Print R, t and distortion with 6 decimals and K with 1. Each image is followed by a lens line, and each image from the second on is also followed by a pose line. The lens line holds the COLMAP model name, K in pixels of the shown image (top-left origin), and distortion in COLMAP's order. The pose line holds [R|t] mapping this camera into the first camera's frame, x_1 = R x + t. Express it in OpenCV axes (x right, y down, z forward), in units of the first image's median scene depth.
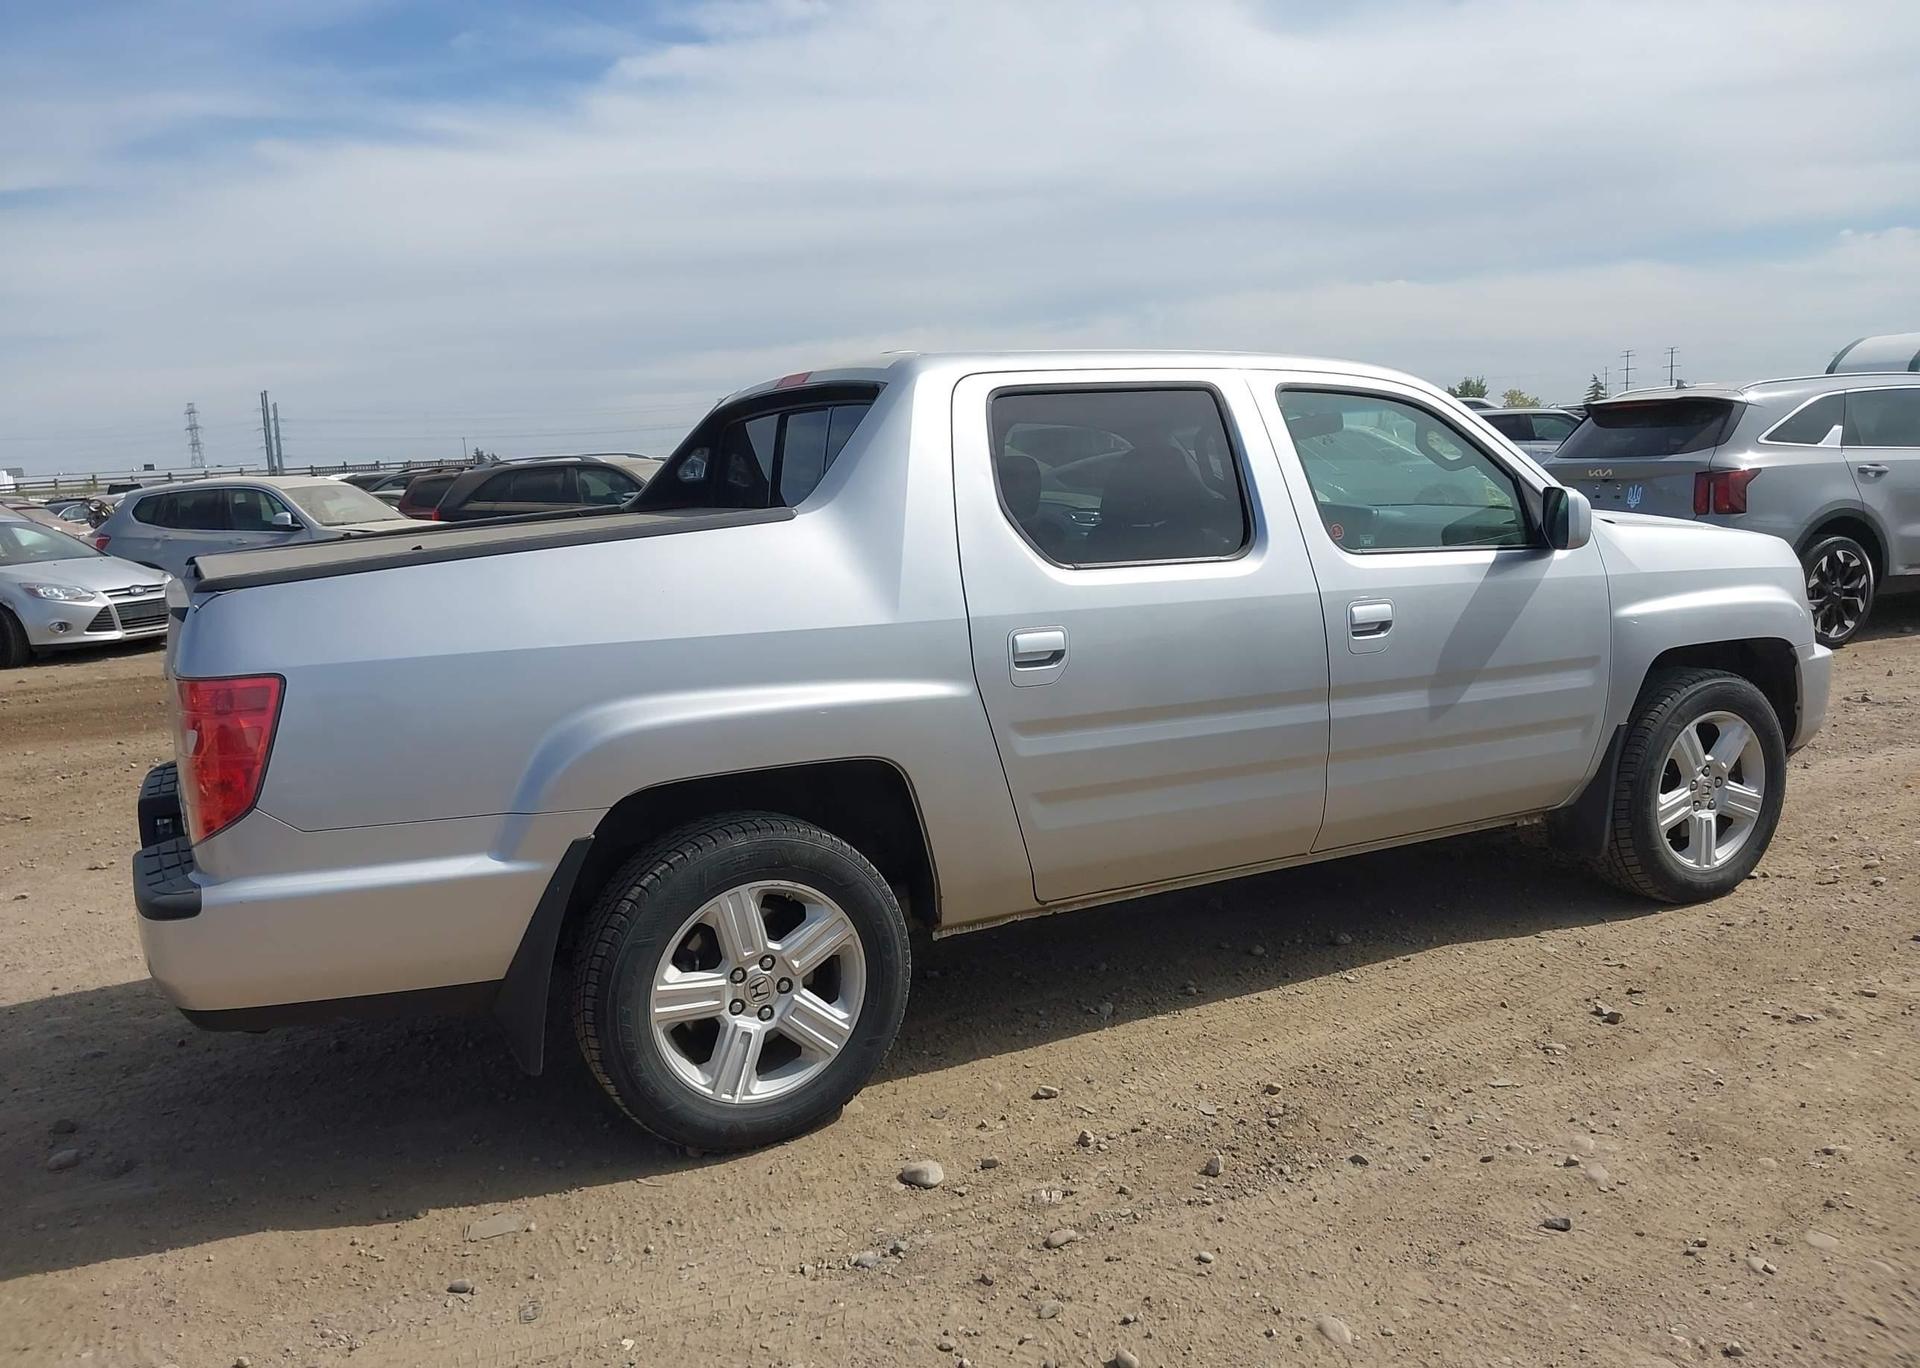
lens RADIAL K [[1527.2, 0, 945.0], [0, 1527.2, 667.9], [0, 0, 1]] dist [0.015172, -0.026218]
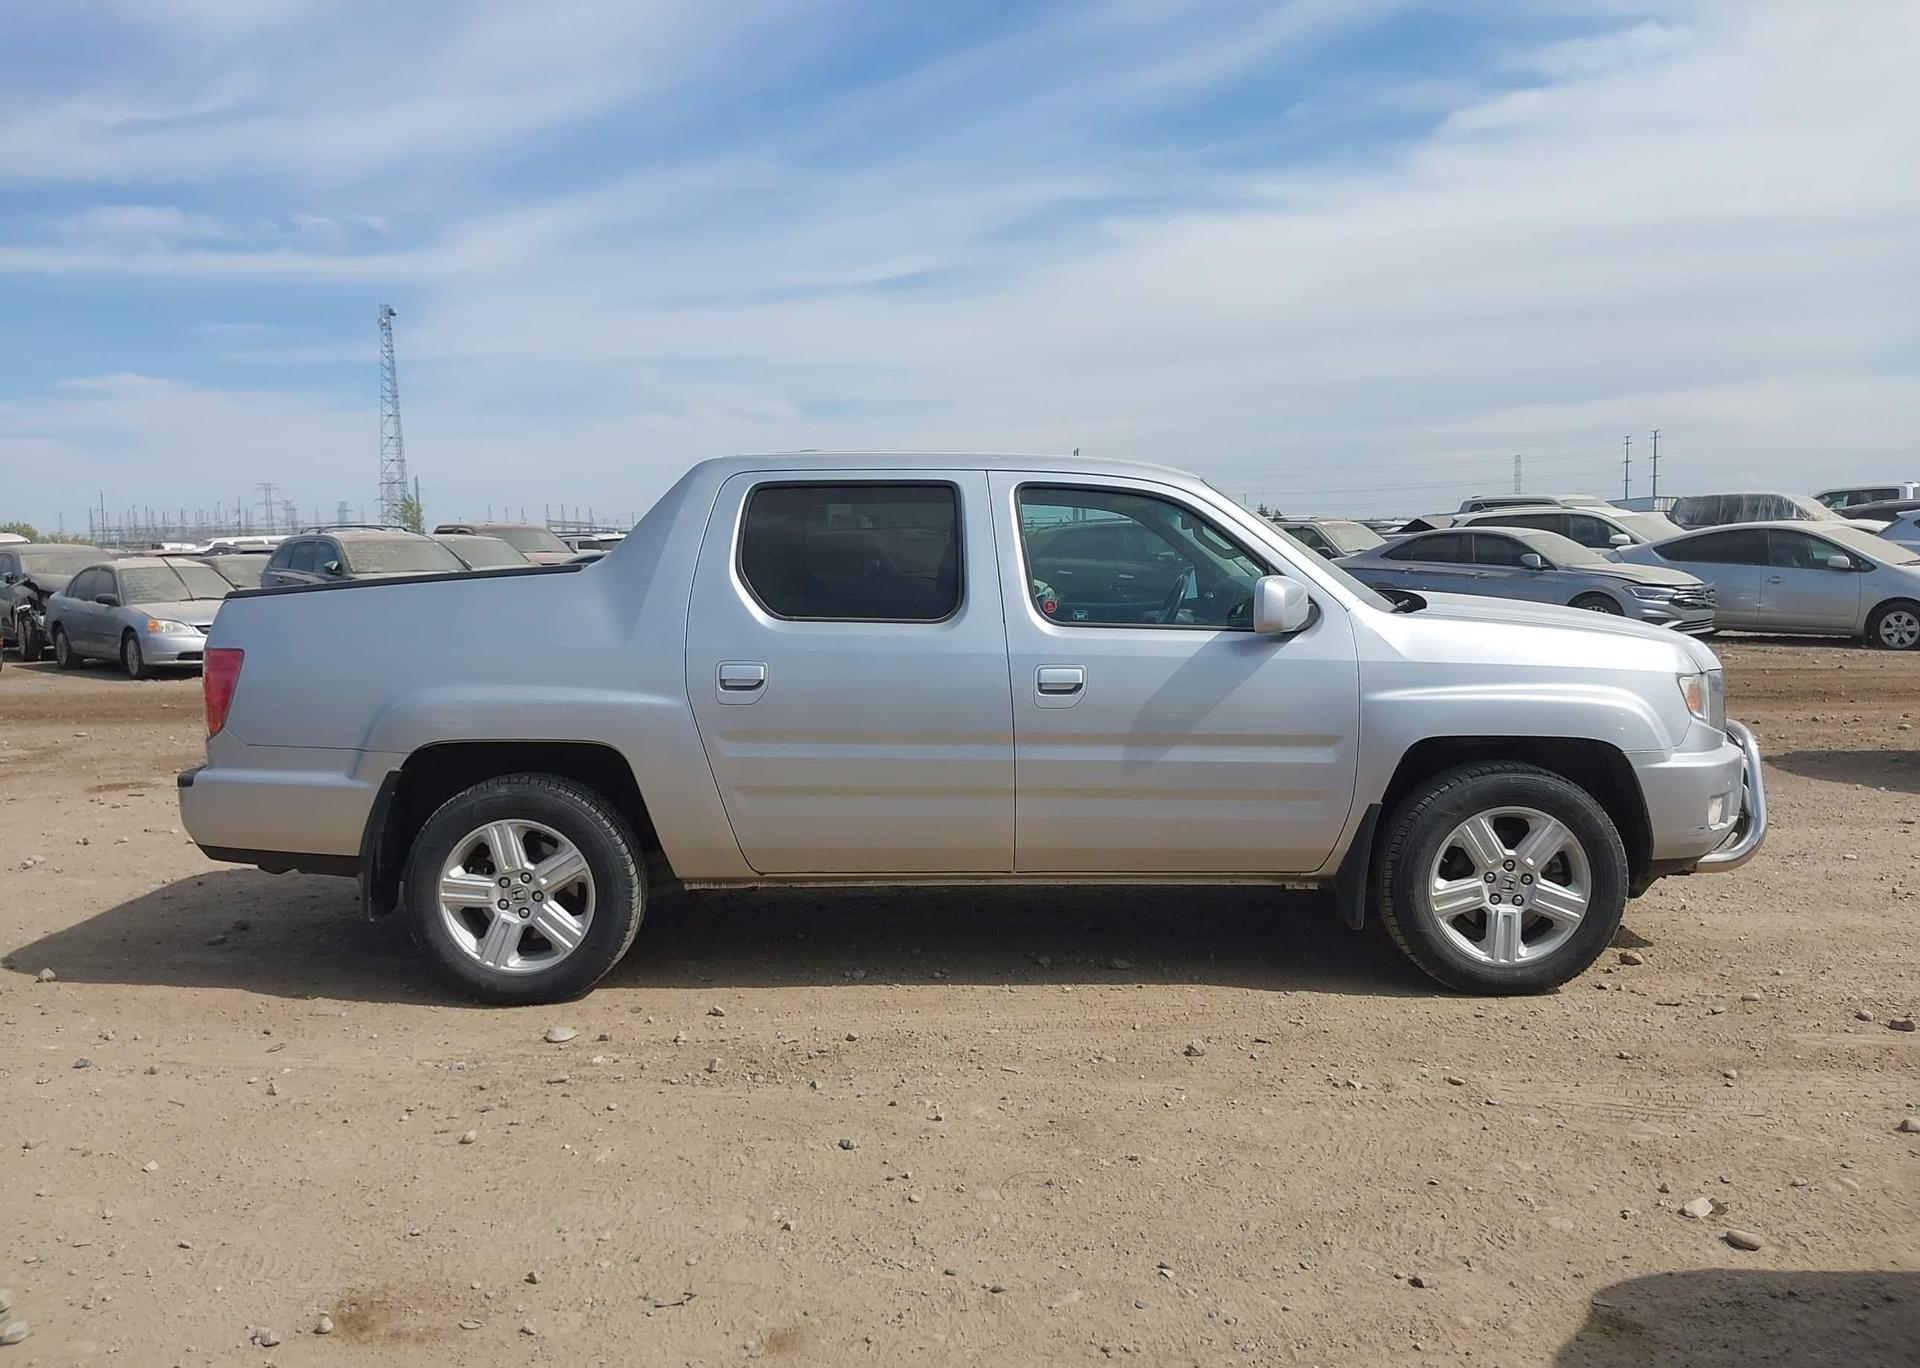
lens RADIAL K [[1527.2, 0, 971.1], [0, 1527.2, 702.9], [0, 0, 1]] dist [0.015172, -0.026218]
pose [[0.876979, 0.085068, -0.472938, 0.809245], [-0.091354, 0.995771, 0.009712, -0.020294], [0.471765, 0.034687, 0.881042, -0.067280]]
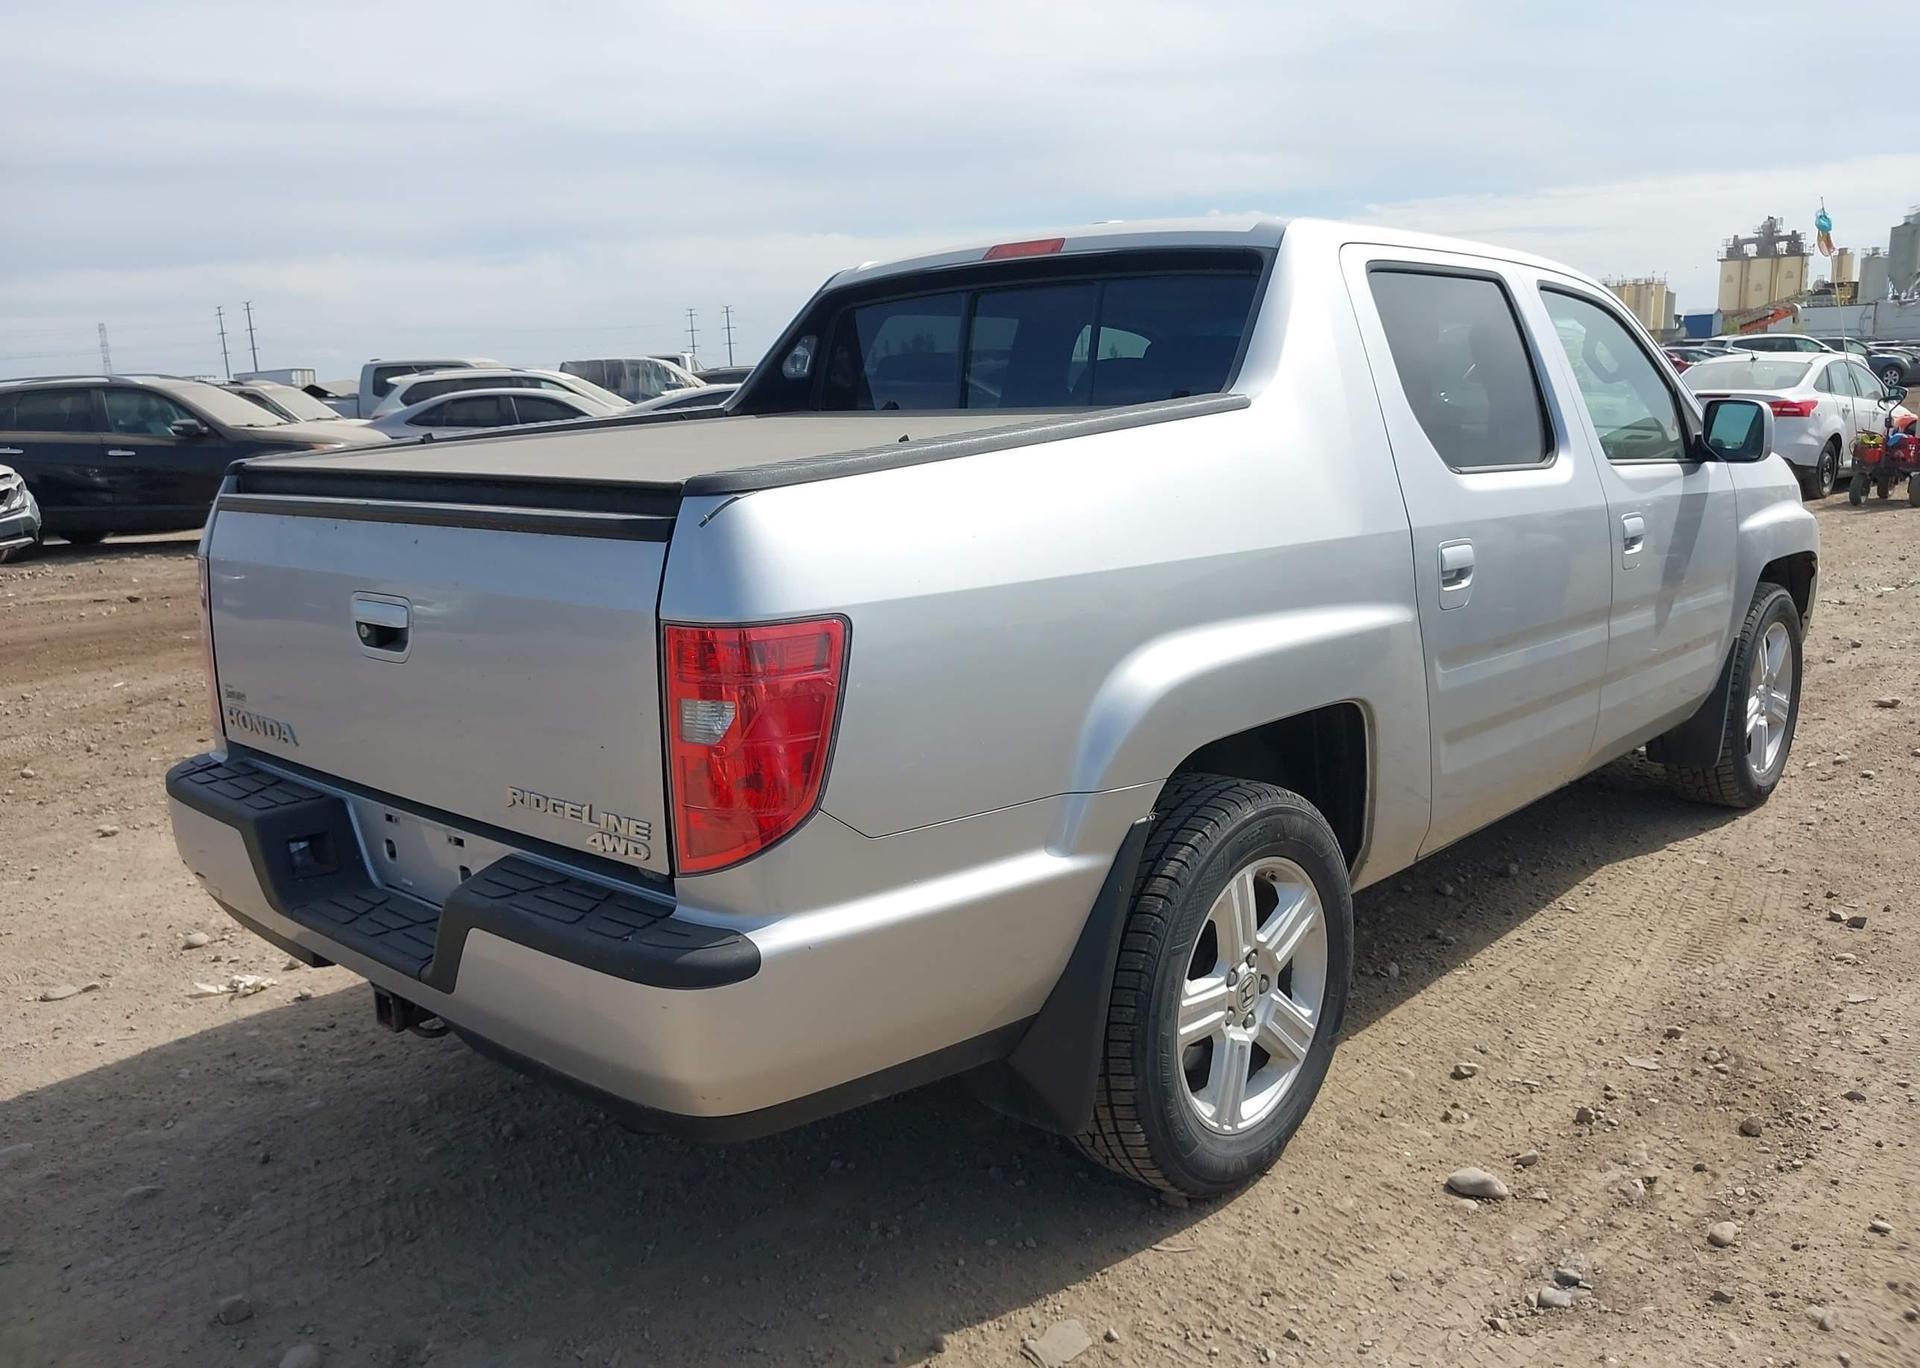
lens RADIAL K [[1527.2, 0, 929.0], [0, 1527.2, 698.9], [0, 0, 1]] dist [0.015172, -0.026218]
pose [[0.937714, -0.048833, 0.343960, -0.485457], [0.030514, 0.997822, 0.058476, 0.002262], [-0.346067, -0.044339, 0.937162, 0.267825]]
